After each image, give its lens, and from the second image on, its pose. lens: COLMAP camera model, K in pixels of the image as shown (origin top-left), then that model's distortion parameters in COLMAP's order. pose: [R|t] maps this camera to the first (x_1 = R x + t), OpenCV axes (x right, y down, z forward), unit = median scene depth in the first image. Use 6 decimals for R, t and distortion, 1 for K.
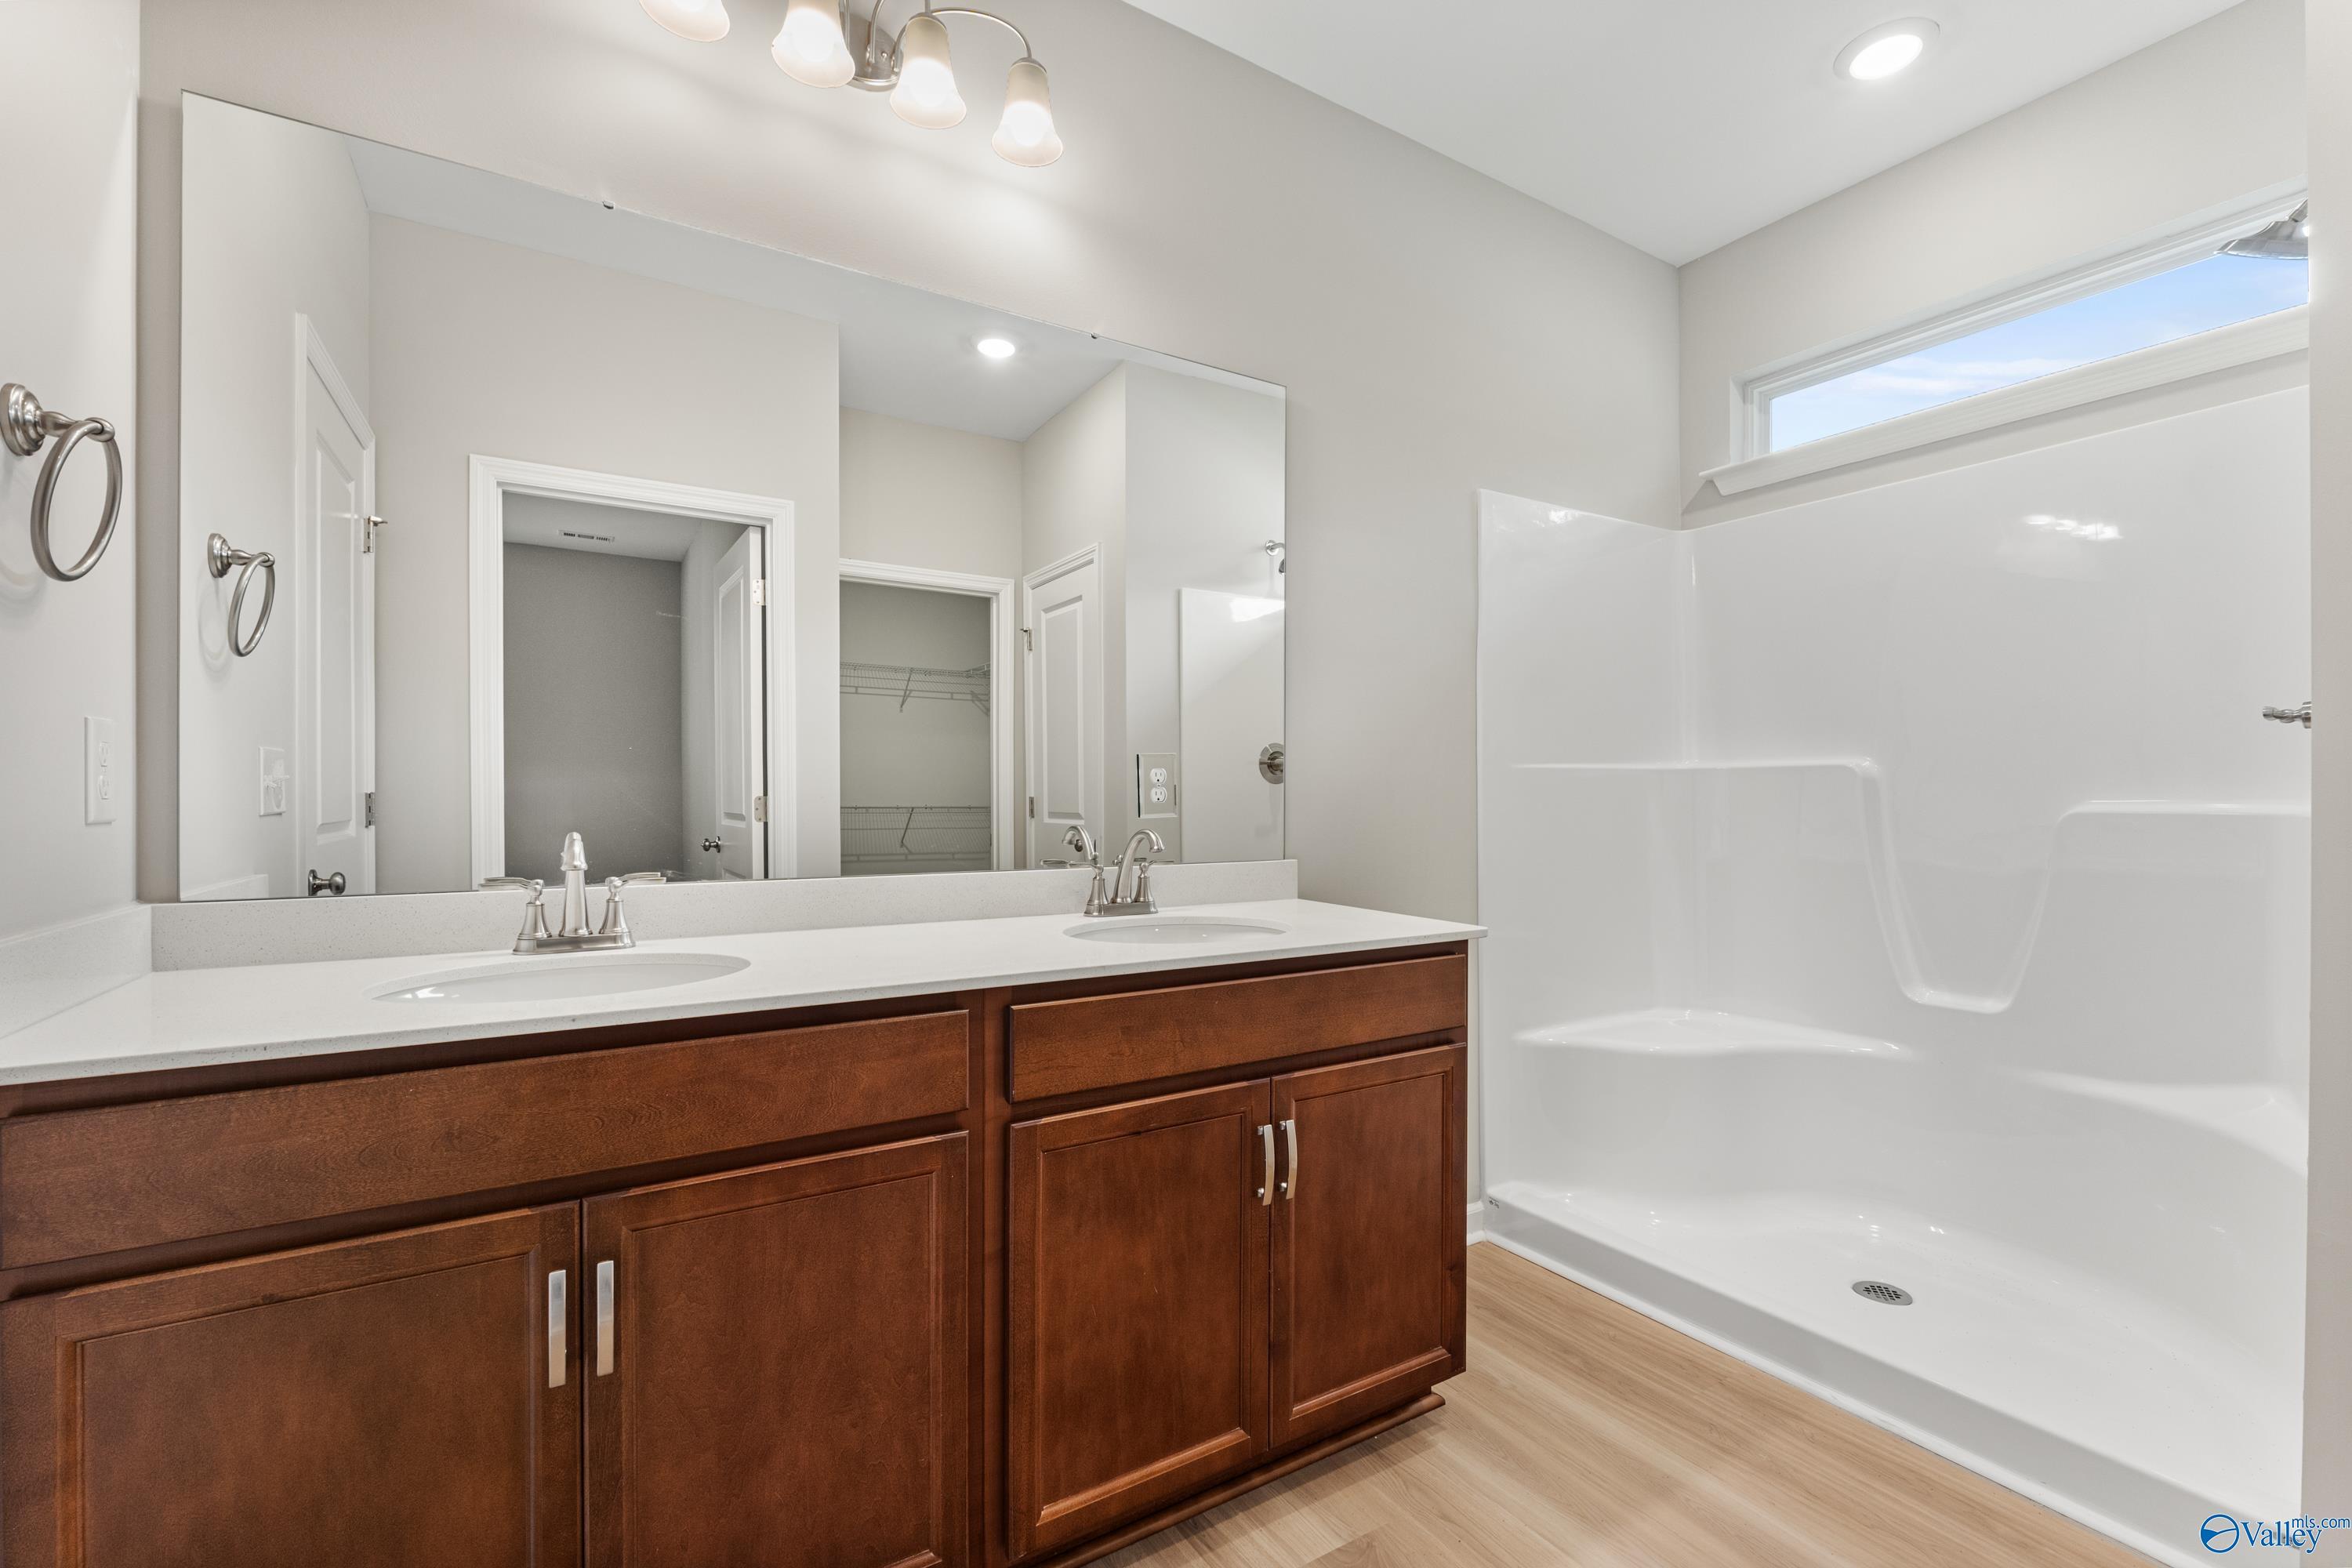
lens RADIAL K [[987.5, 0, 1177.2], [0, 987.5, 795.0], [0, 0, 1]] dist [-0.002877, 0.000361]
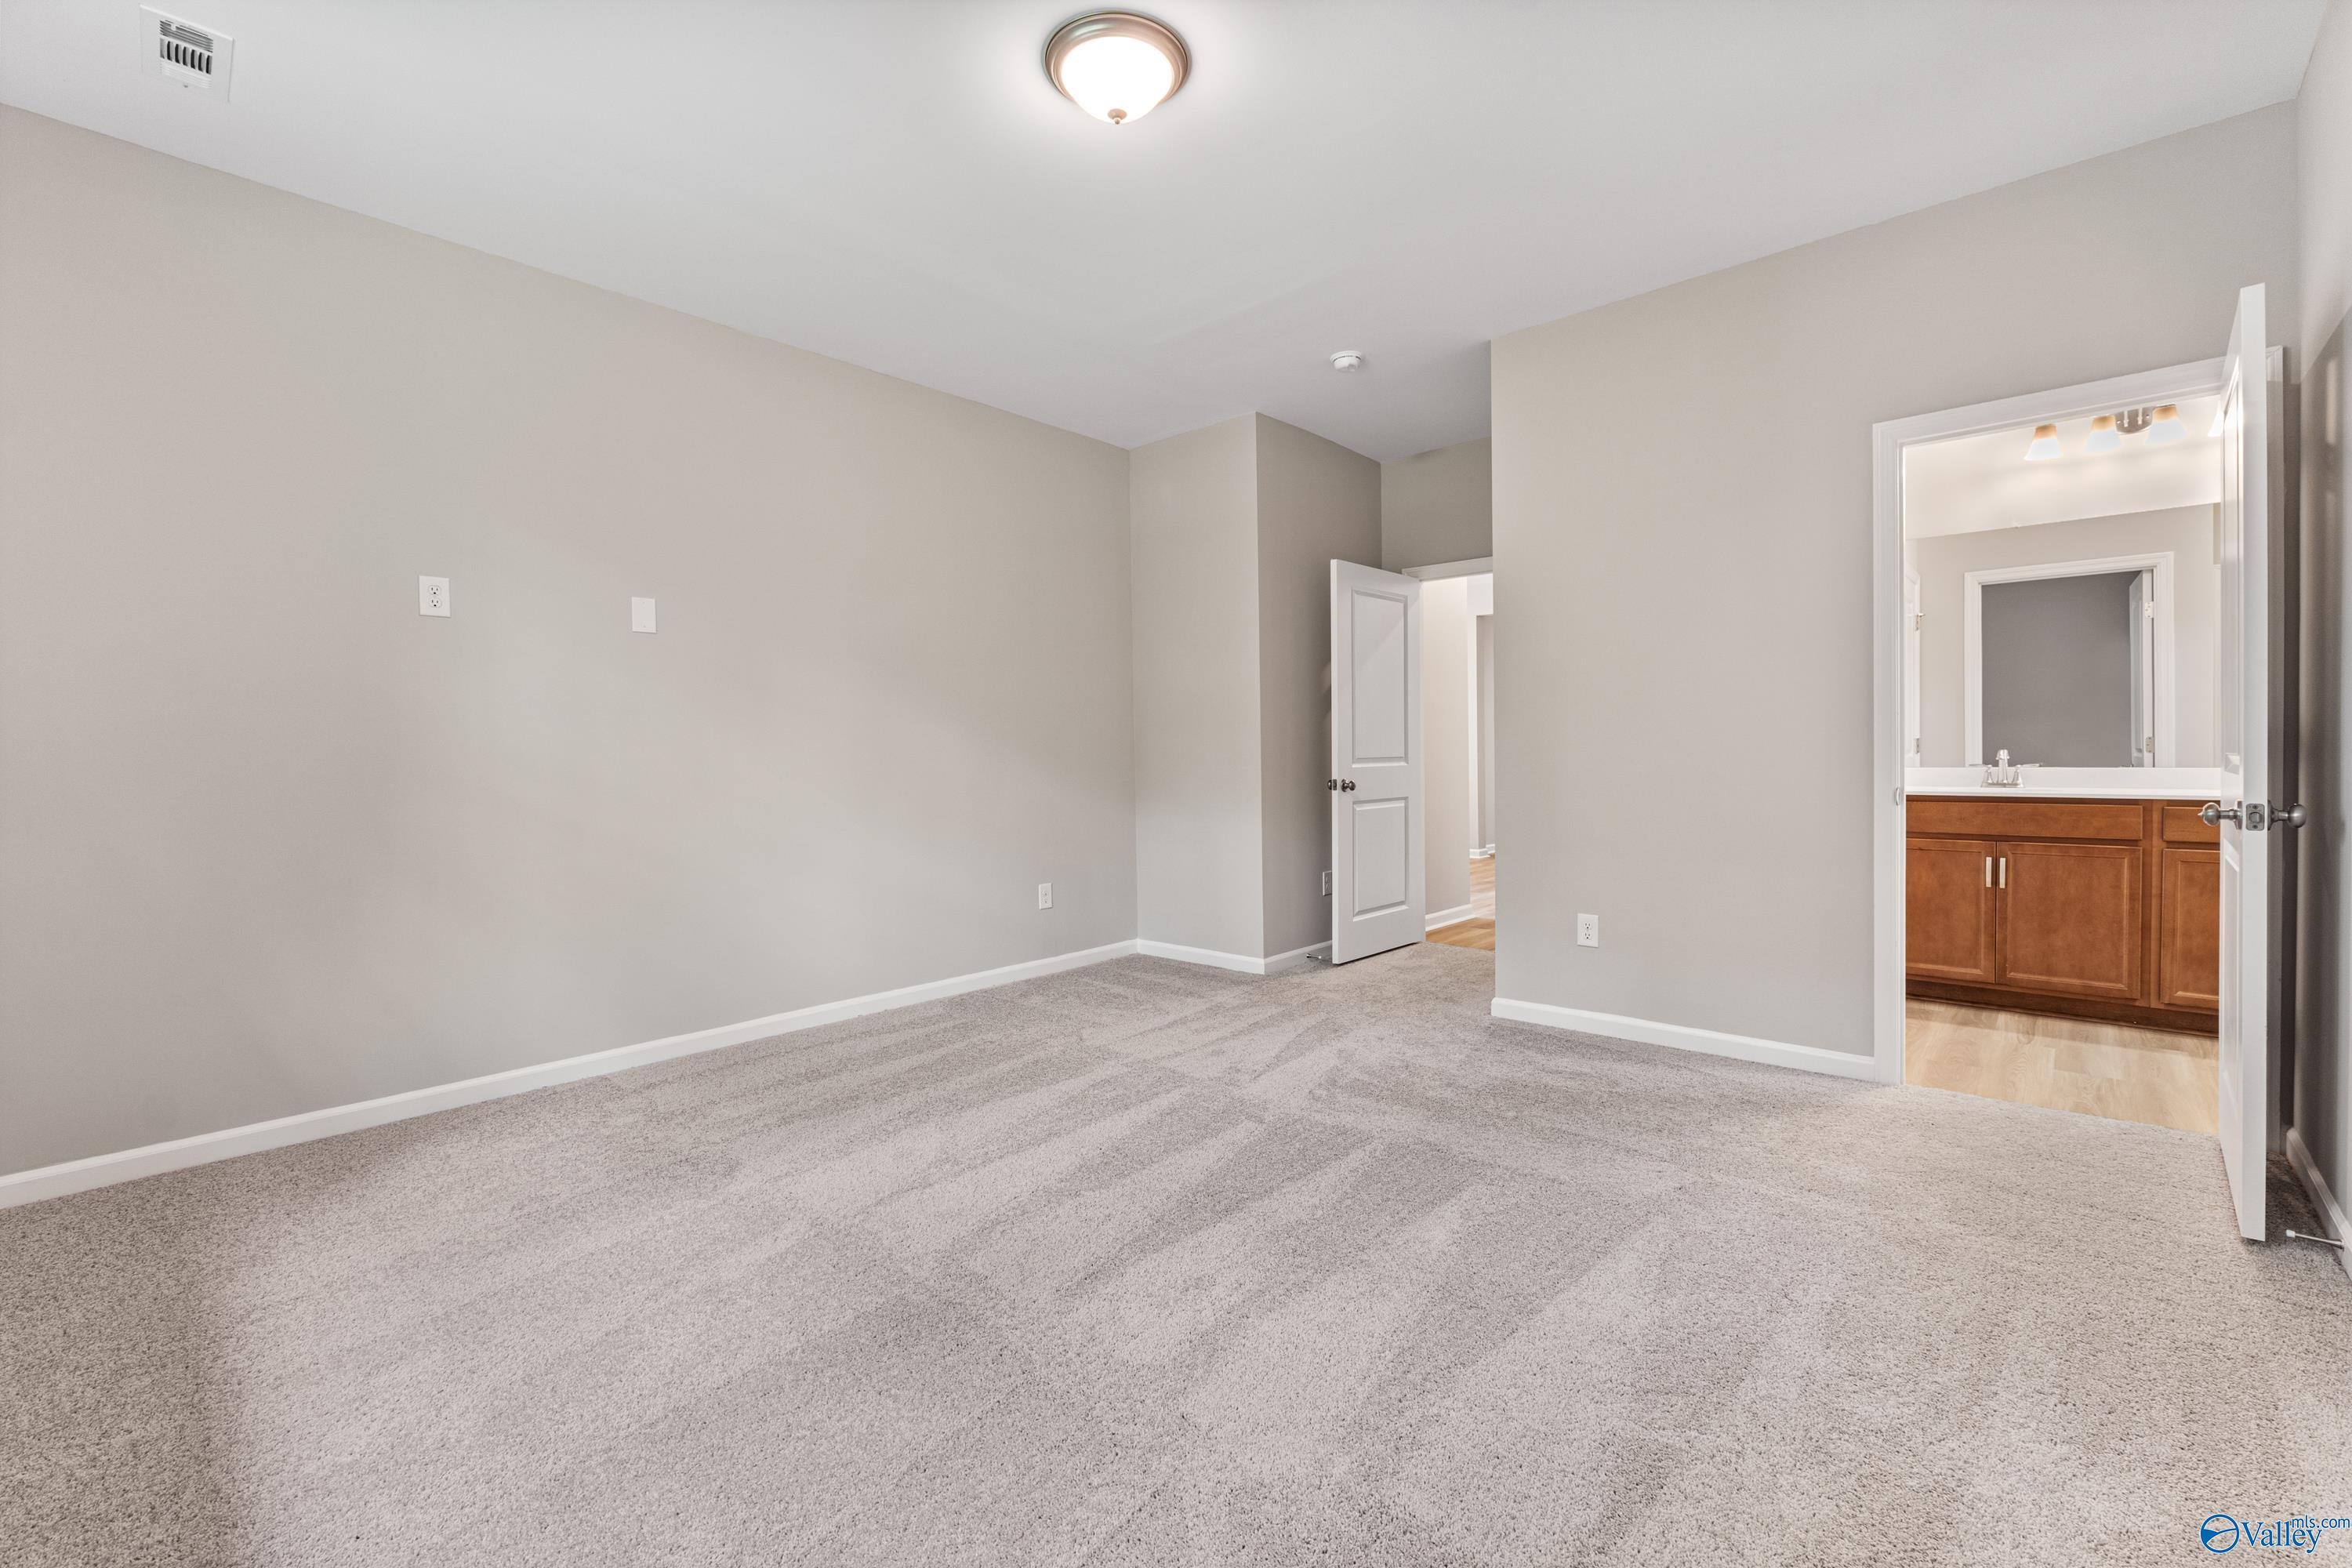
lens RADIAL K [[987.5, 0, 1180.0], [0, 987.5, 770.6], [0, 0, 1]] dist [-0.002877, 0.000361]
pose [[0.280276, 0.019488, -0.959722, 1.834653], [0.006004, 0.999739, 0.022054, 0.030546], [0.959901, -0.011943, 0.280086, -2.623116]]
